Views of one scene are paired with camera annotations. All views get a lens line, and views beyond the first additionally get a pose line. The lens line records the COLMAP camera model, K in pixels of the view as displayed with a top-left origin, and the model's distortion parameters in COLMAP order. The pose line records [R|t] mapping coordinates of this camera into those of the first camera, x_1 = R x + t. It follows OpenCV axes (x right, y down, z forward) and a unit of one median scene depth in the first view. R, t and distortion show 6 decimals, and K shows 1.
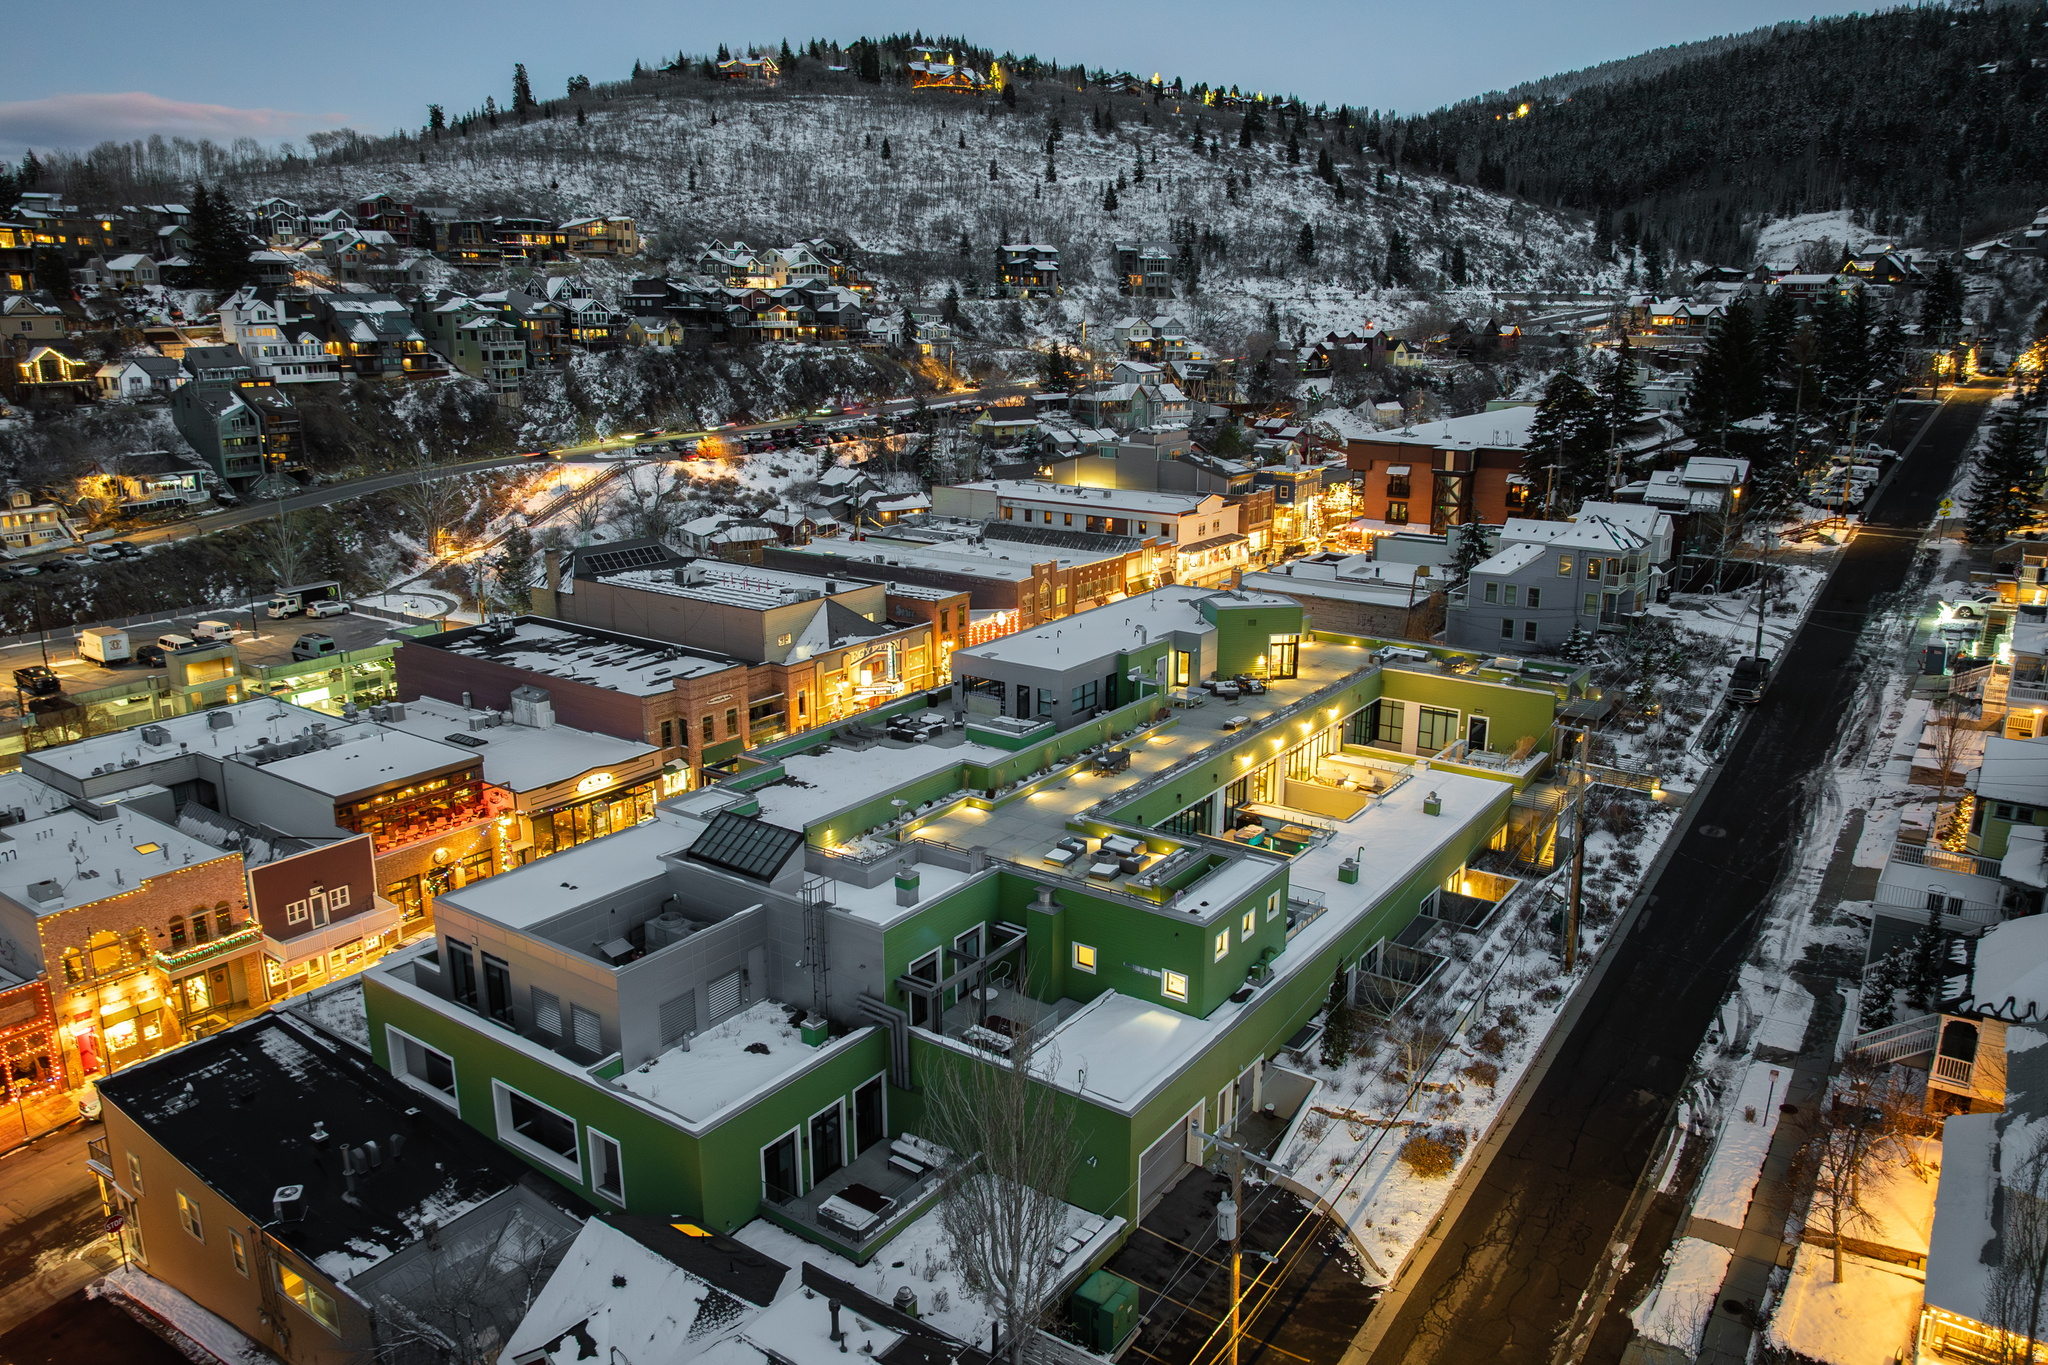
lens RADIAL K [[1443.1, 0, 1028.2], [0, 1443.1, 684.9], [0, 0, 1]] dist [-0.046996, 0.016559]
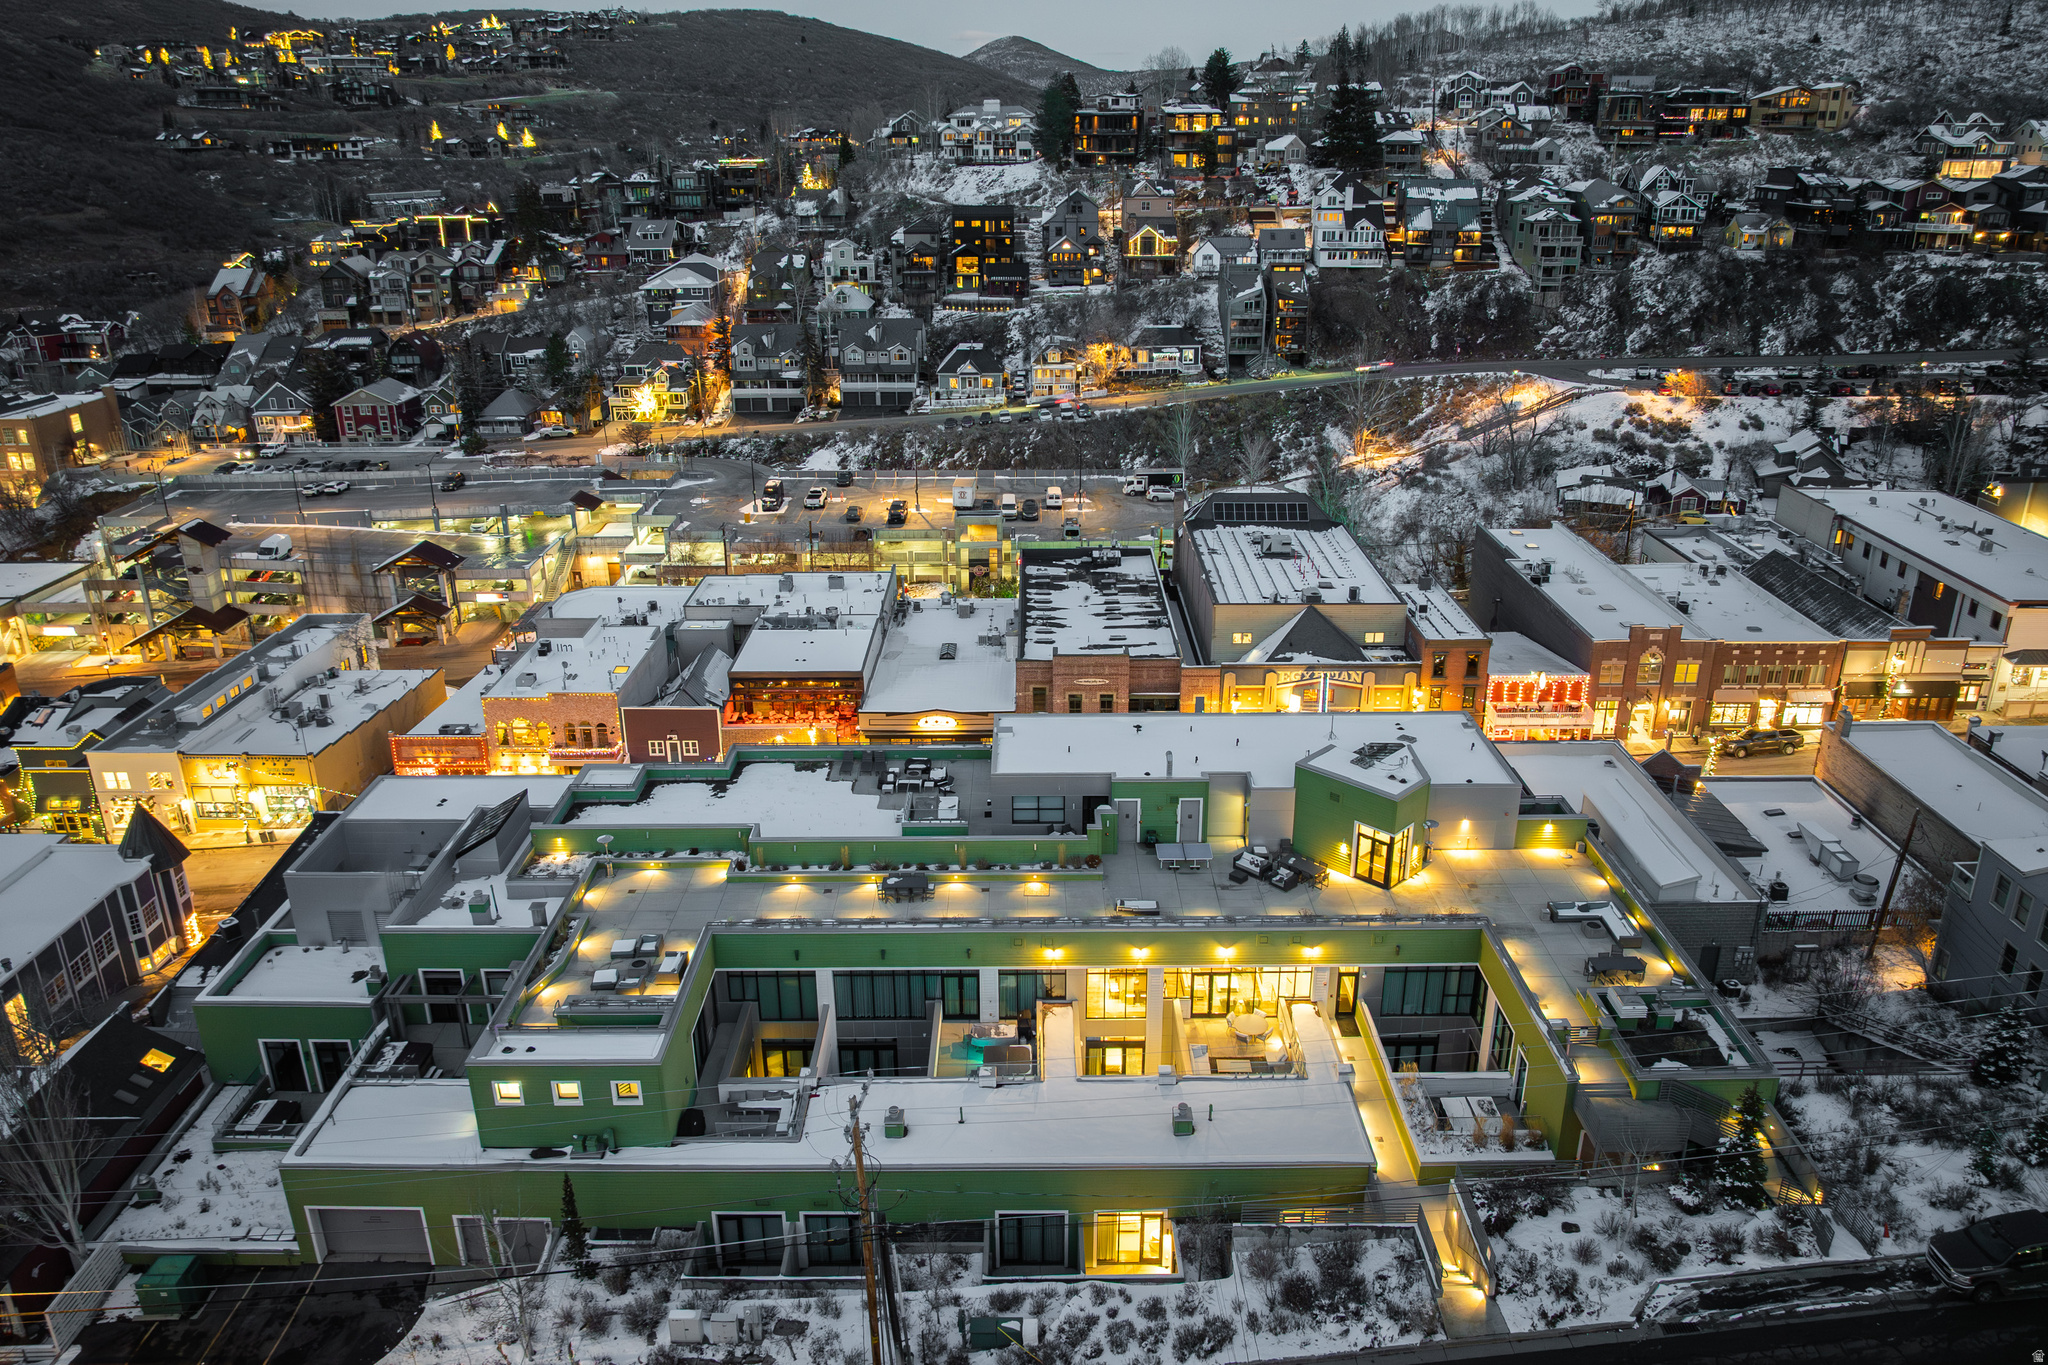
lens RADIAL K [[1443.1, 0, 1029.4], [0, 1443.1, 673.1], [0, 0, 1]] dist [-0.046996, 0.016559]
pose [[0.577885, 0.286046, -0.764347, 0.248204], [-0.202828, 0.957518, 0.204989, -0.090895], [0.790512, 0.036571, 0.611353, 0.164543]]
